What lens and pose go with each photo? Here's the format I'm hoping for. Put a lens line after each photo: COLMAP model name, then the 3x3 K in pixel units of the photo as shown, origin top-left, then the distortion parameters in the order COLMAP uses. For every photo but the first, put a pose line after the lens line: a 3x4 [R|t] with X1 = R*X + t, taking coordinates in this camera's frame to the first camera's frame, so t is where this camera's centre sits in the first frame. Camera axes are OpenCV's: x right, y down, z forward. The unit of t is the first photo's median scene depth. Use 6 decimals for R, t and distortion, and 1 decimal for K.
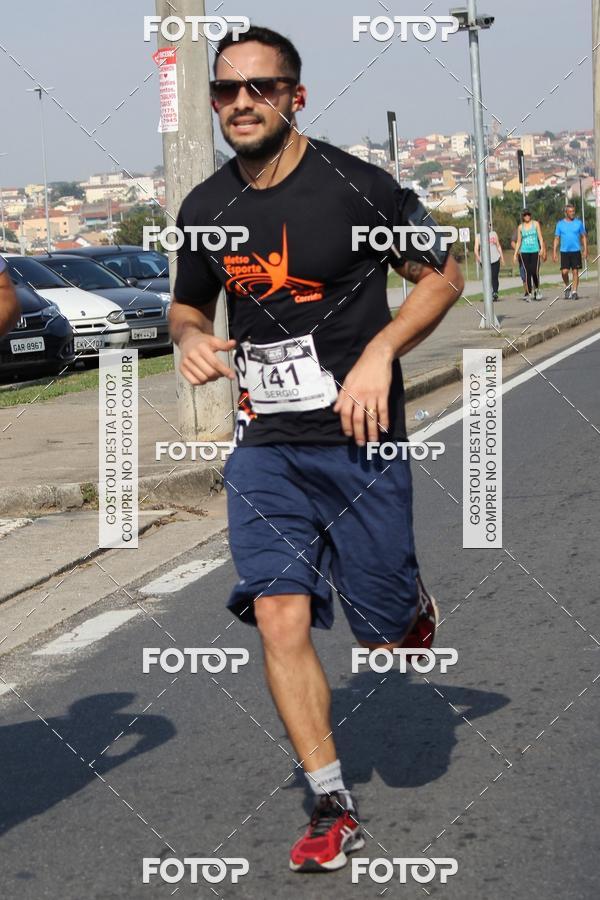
lens RADIAL K [[5448.7, 0, 141.6], [0, 5448.7, 450.1], [0, 0, 1]] dist [0.595808, 8.331623]
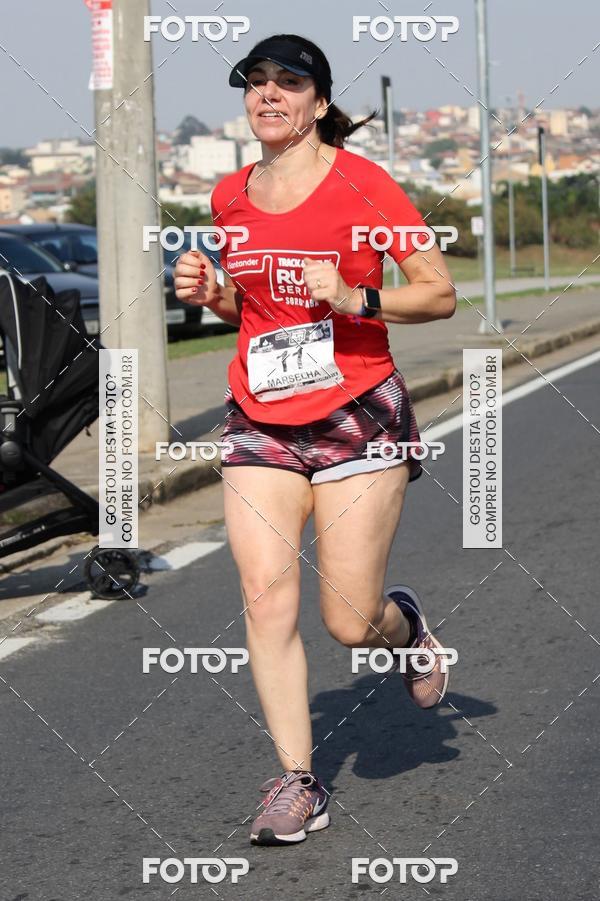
lens RADIAL K [[5605.8, 0, 145.8], [0, 5605.8, 450.5], [0, 0, 1]] dist [0.360687, 7.659247]
pose [[0.998118, 0.028082, 0.054515, -0.033252], [-0.028686, 0.999535, 0.010332, -0.010537], [-0.054199, -0.011876, 0.998460, 0.118559]]
